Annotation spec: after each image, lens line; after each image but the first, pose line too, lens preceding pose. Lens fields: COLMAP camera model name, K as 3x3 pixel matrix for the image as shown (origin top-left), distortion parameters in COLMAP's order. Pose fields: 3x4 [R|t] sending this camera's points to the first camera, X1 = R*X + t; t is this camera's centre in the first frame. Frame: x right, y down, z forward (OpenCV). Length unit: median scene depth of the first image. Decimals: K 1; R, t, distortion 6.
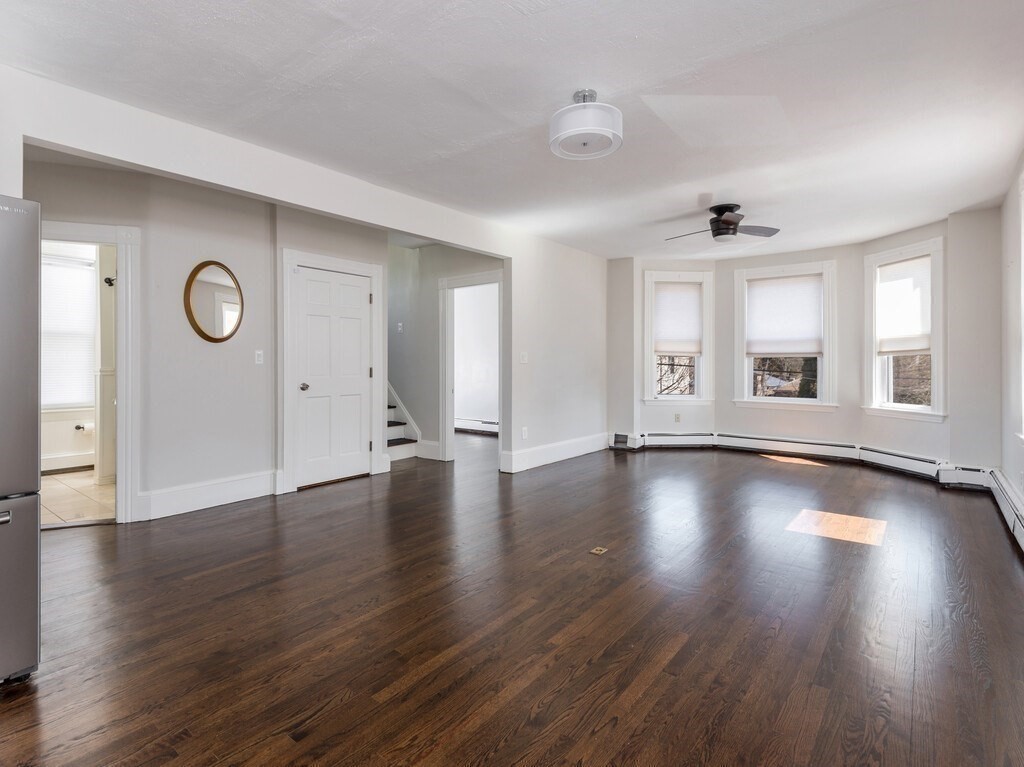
lens RADIAL K [[514.2, 0, 513.0], [0, 514.2, 360.2], [0, 0, 1]] dist [-0.001174, -0.000111]
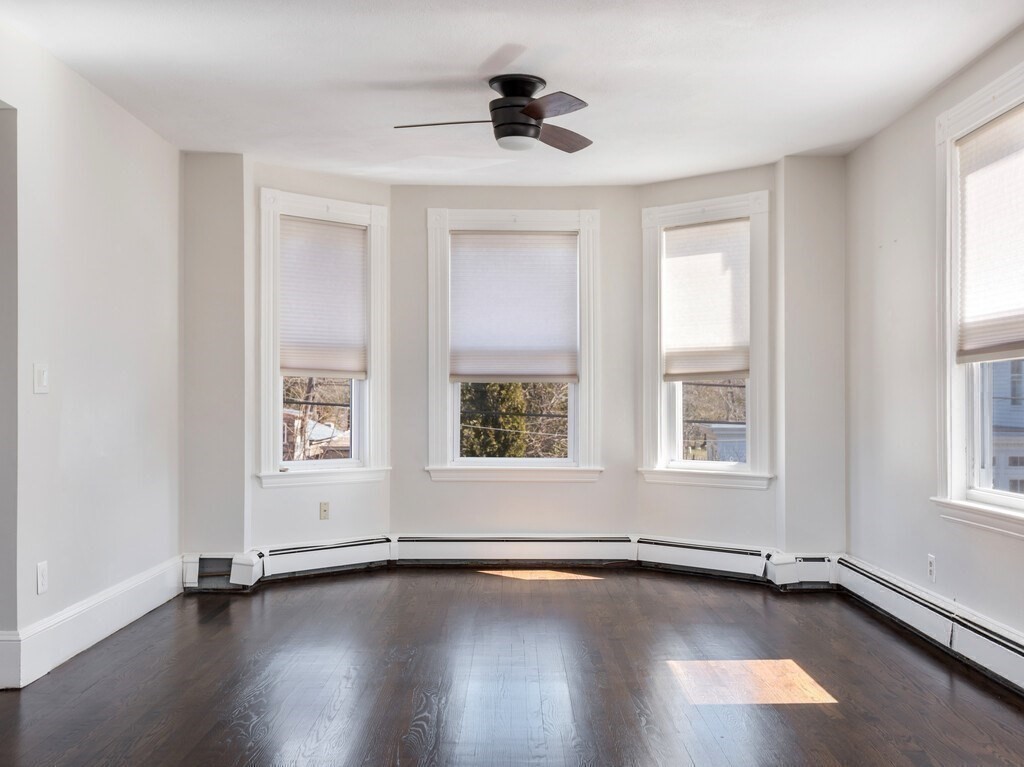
lens RADIAL K [[1082.5, 0, 512.0], [0, 1082.5, 383.5], [0, 0, 1]] dist [0.060190, -0.152860]
pose [[0.774011, 0.006240, 0.633141, -0.192972], [-0.002874, 0.999976, -0.006342, 0.002485], [-0.633165, 0.003089, 0.774011, 0.139211]]
